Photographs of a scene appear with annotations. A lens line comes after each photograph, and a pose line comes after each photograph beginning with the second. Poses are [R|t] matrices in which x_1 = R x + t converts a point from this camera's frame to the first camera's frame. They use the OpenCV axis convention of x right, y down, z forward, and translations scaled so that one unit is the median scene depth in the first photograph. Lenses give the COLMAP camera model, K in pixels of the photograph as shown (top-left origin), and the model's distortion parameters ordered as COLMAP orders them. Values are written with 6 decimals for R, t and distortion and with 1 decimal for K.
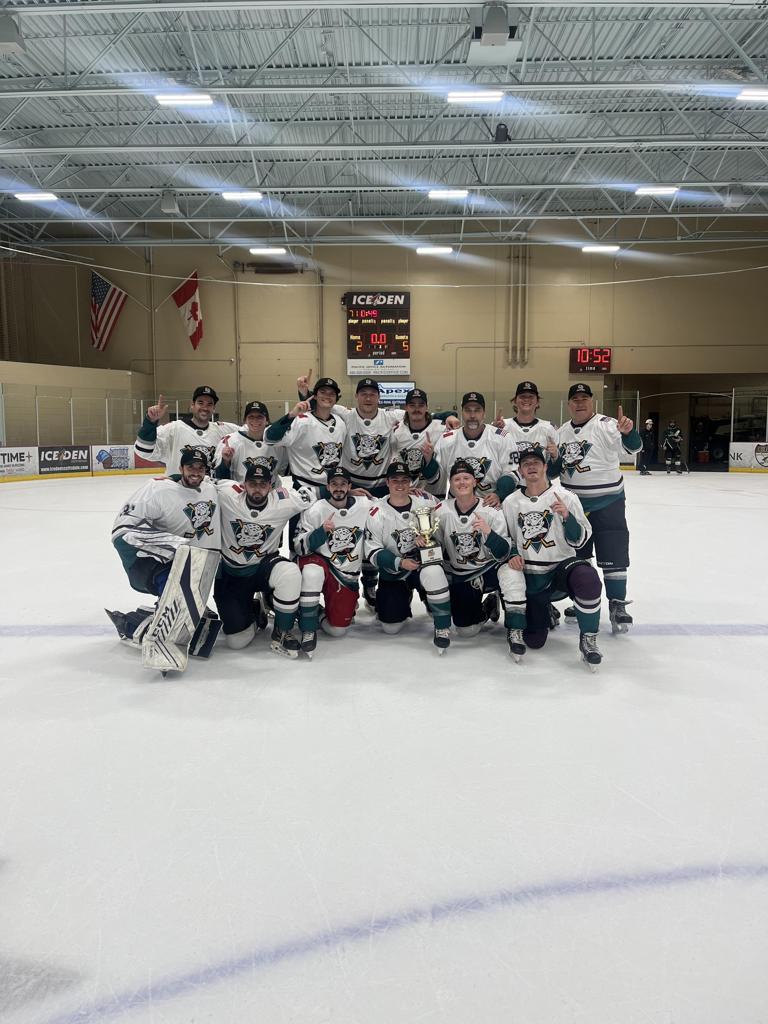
lens RADIAL K [[788.7, 0, 371.4], [0, 788.7, 516.7], [0, 0, 1]] dist [0.027735, -0.002661]
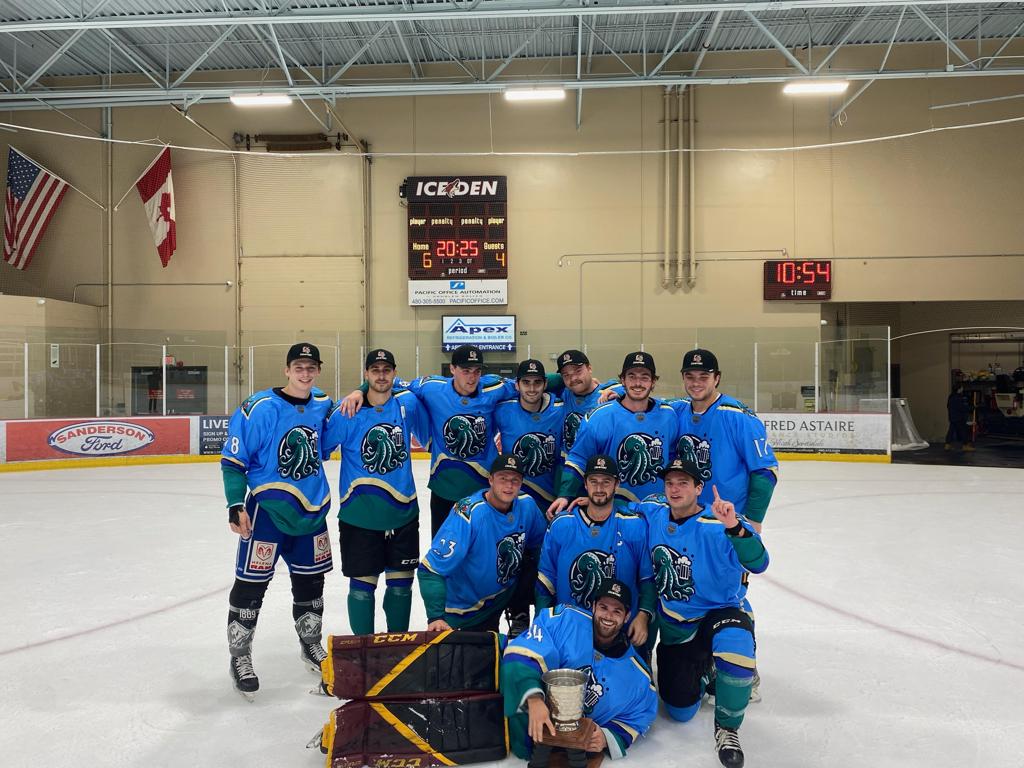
lens RADIAL K [[776.2, 0, 513.1], [0, 776.2, 387.3], [0, 0, 1]] dist [0.033324, -0.040331]
pose [[0.998821, -0.001101, -0.048529, 0.084101], [-0.003886, 0.994720, -0.102556, -0.050804], [0.048386, 0.102623, 0.993543, 0.395203]]
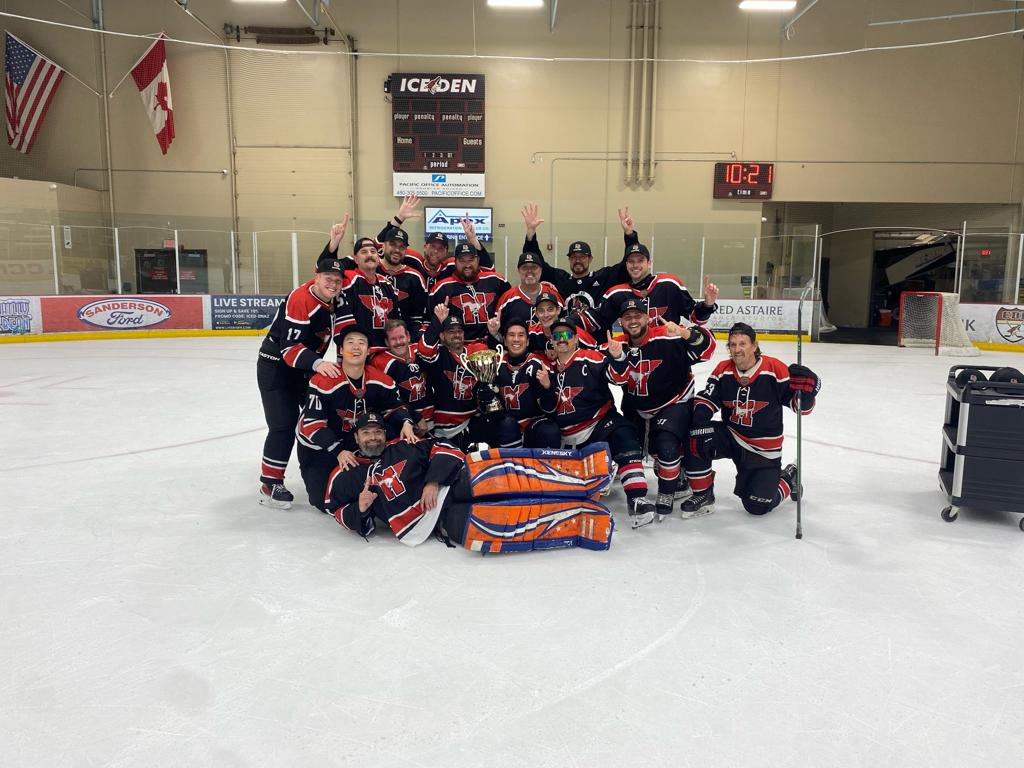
lens RADIAL K [[776.2, 0, 518.2], [0, 776.2, 385.7], [0, 0, 1]] dist [0.033324, -0.040331]
pose [[0.999810, 0.010883, 0.016144, 0.069683], [-0.011465, 0.999271, 0.036411, -0.040194], [-0.015736, -0.036589, 0.999206, 0.314960]]
